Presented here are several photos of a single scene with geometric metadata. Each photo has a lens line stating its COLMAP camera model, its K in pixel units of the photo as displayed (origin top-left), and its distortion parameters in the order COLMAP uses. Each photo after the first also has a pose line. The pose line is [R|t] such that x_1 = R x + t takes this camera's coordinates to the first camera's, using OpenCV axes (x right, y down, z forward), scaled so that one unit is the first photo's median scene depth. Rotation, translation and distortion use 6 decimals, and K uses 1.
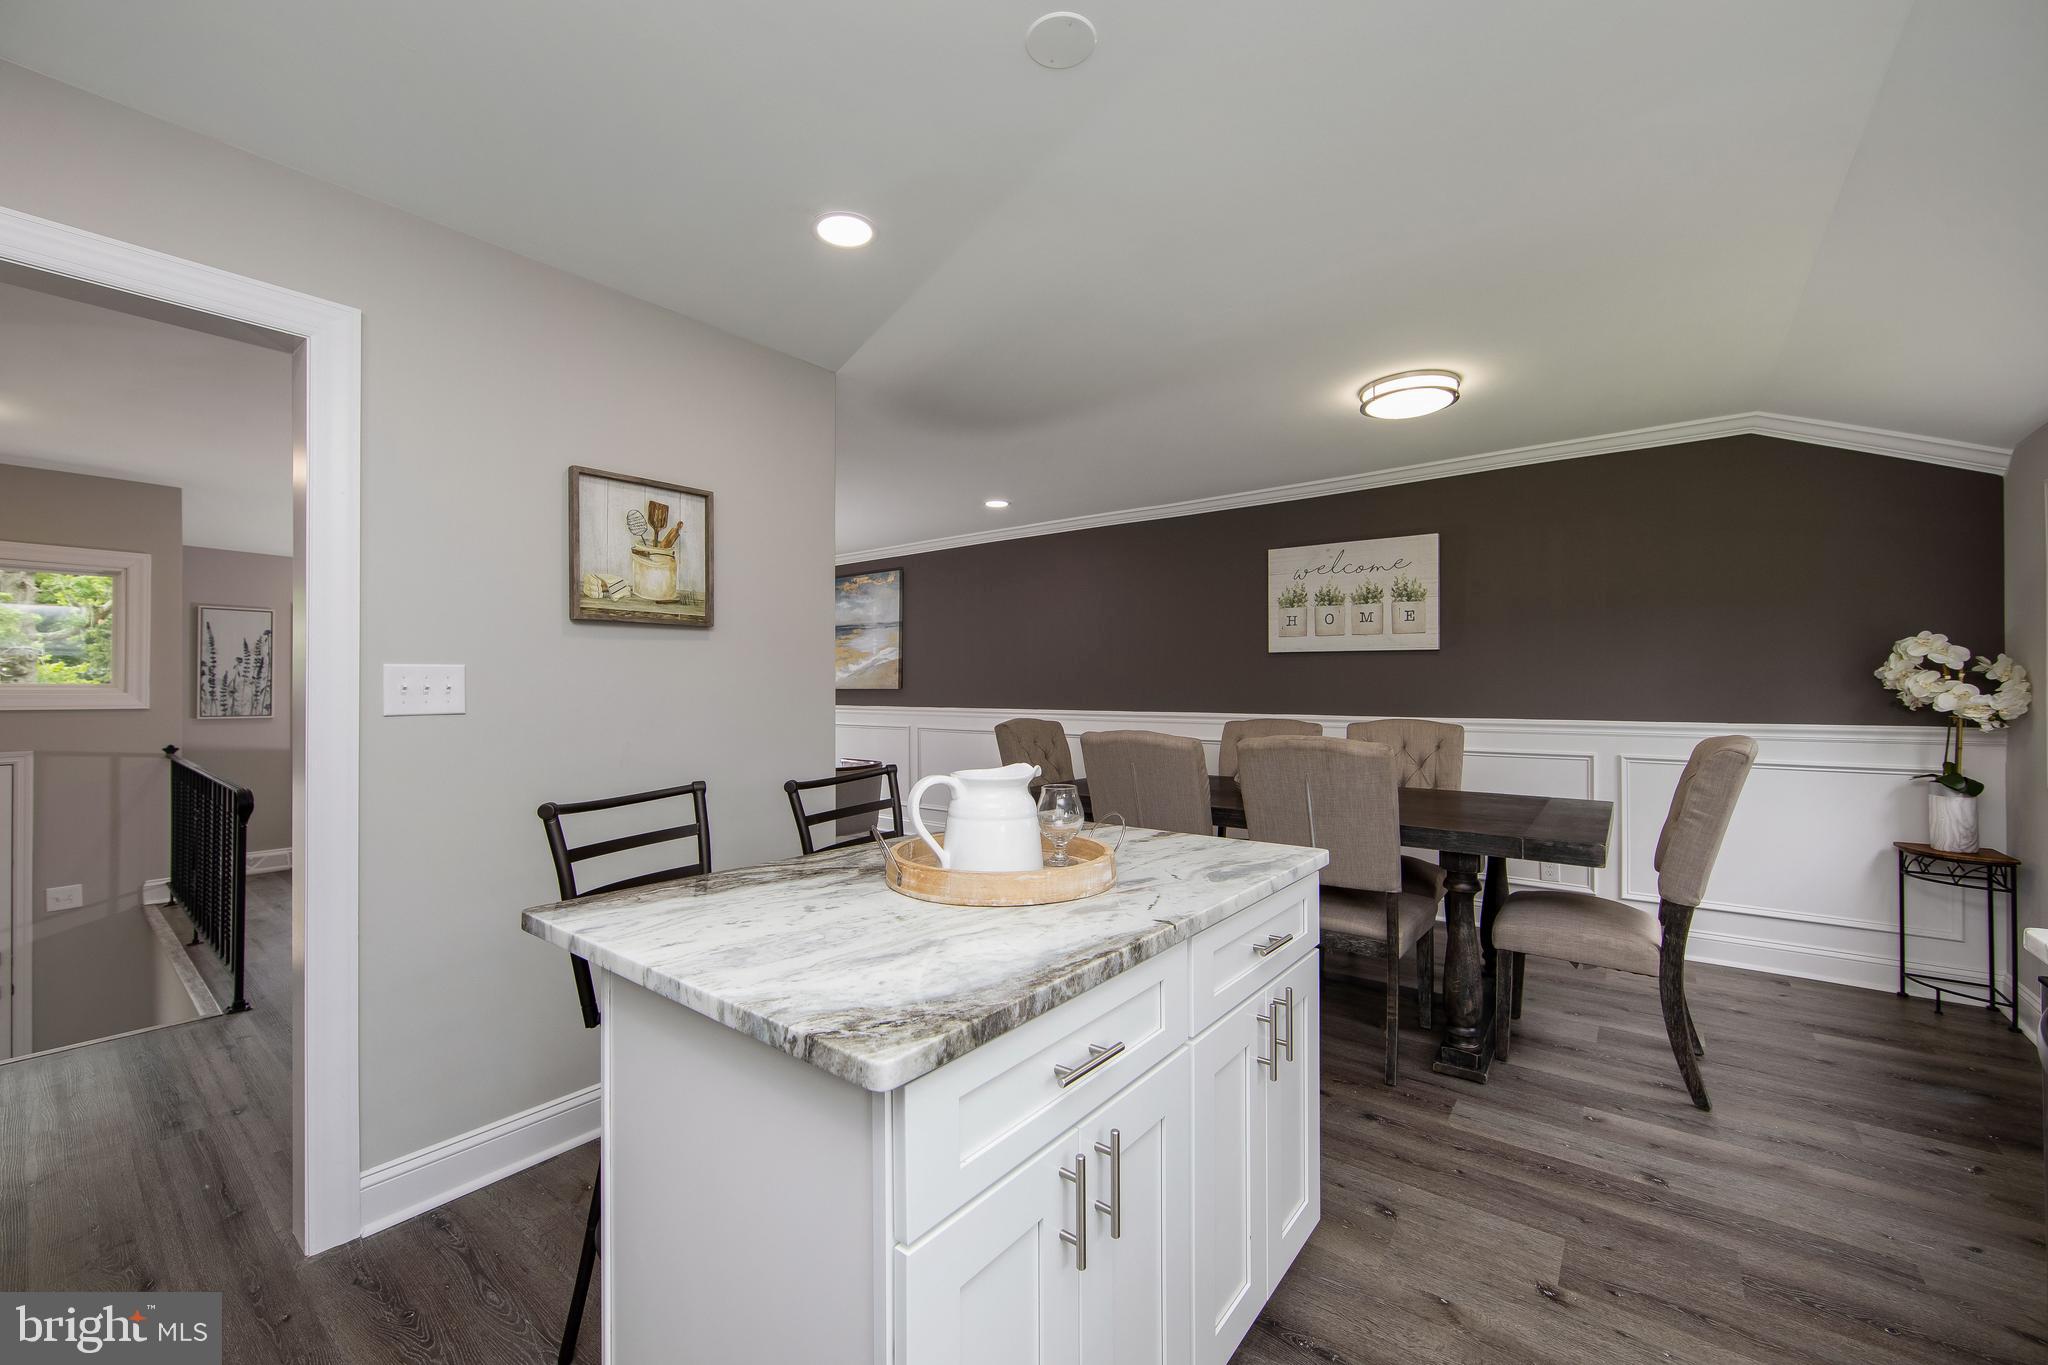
lens RADIAL K [[809.7, 0, 1012.6], [0, 809.7, 677.7], [0, 0, 1]] dist [-0.009126, 0.001000]
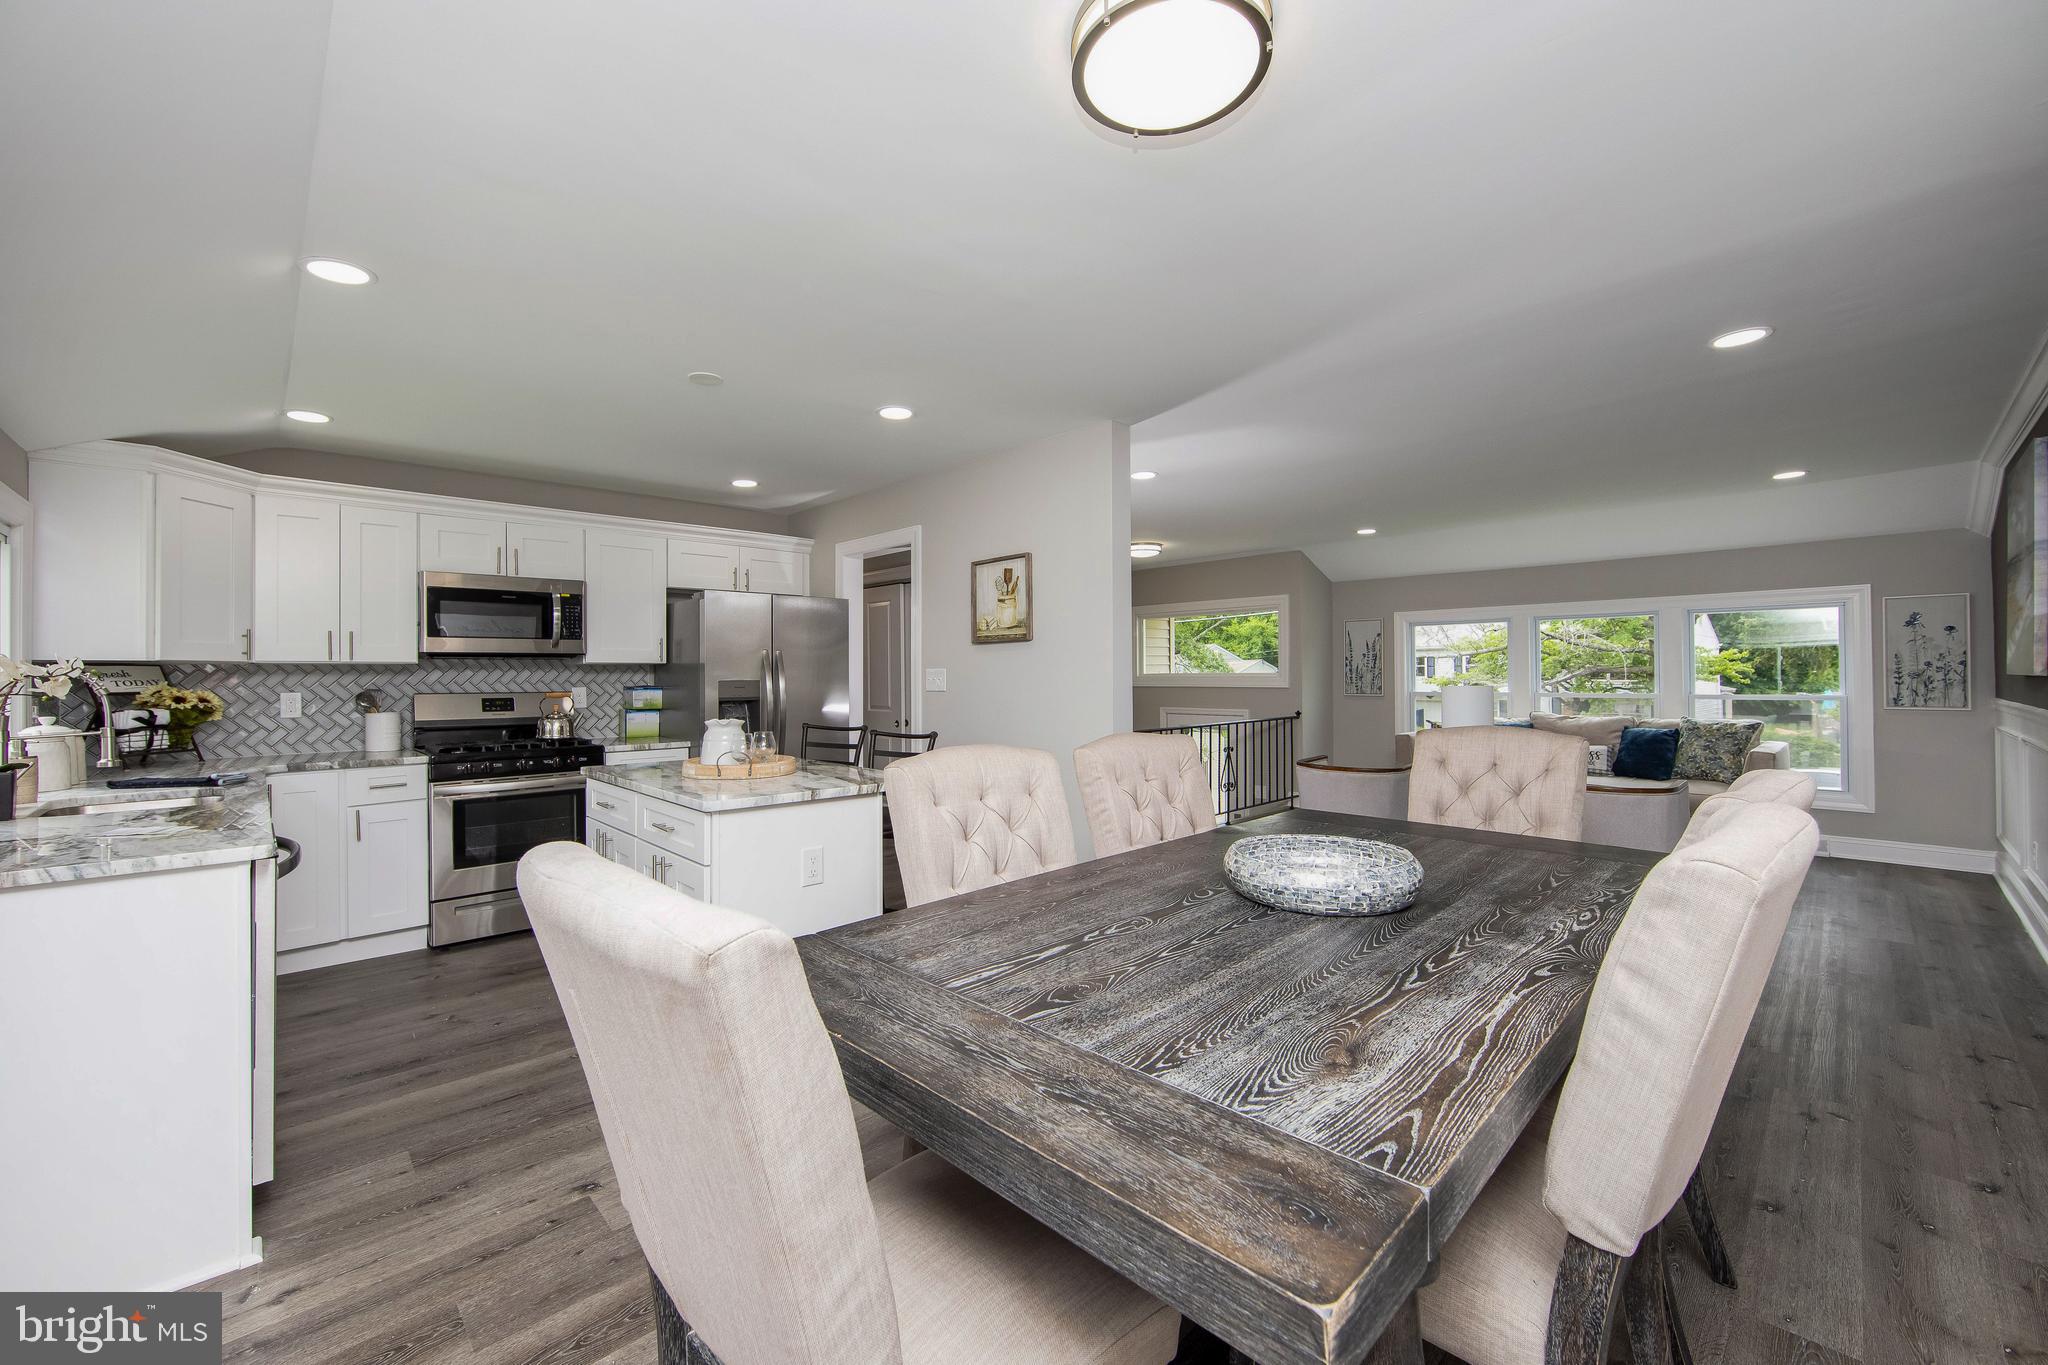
lens RADIAL K [[809.7, 0, 1012.6], [0, 809.7, 677.7], [0, 0, 1]] dist [-0.009126, 0.001000]
pose [[-0.140393, 0.006201, -0.990076, 1.152226], [0.017864, 0.999833, 0.003729, 0.002982], [0.989935, -0.017163, -0.140480, 1.177151]]
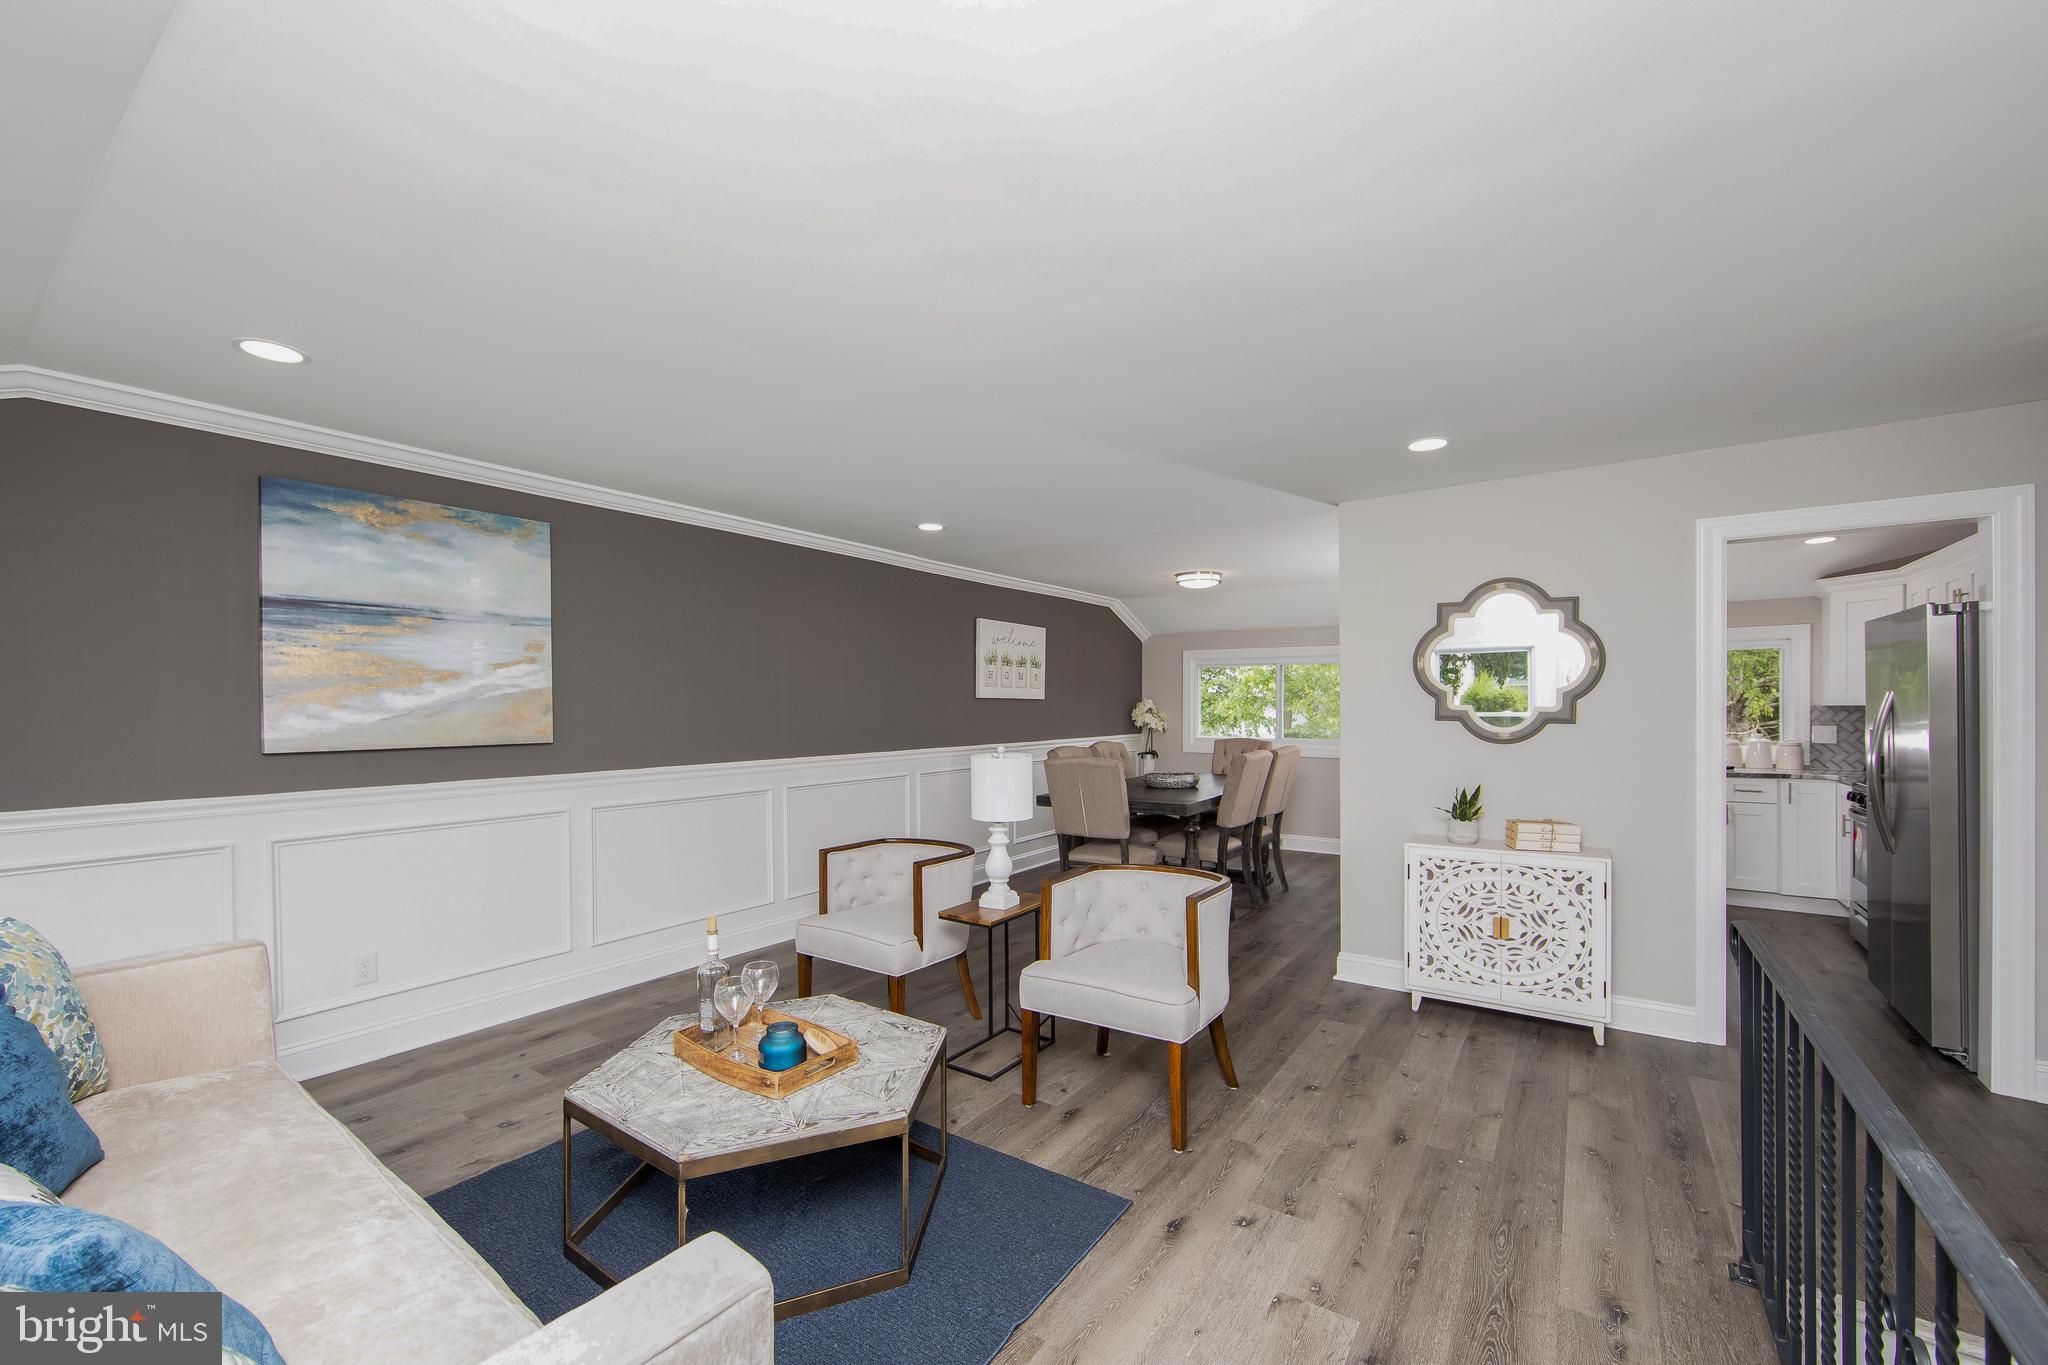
lens RADIAL K [[832.4, 0, 1019.0], [0, 832.4, 692.5], [0, 0, 1]] dist [-0.011739, 0.000346]
pose [[-0.069892, 0.017599, 0.997399, -1.913337], [-0.004320, 0.999830, -0.017945, -0.029450], [-0.997545, -0.005563, -0.069804, 1.937204]]
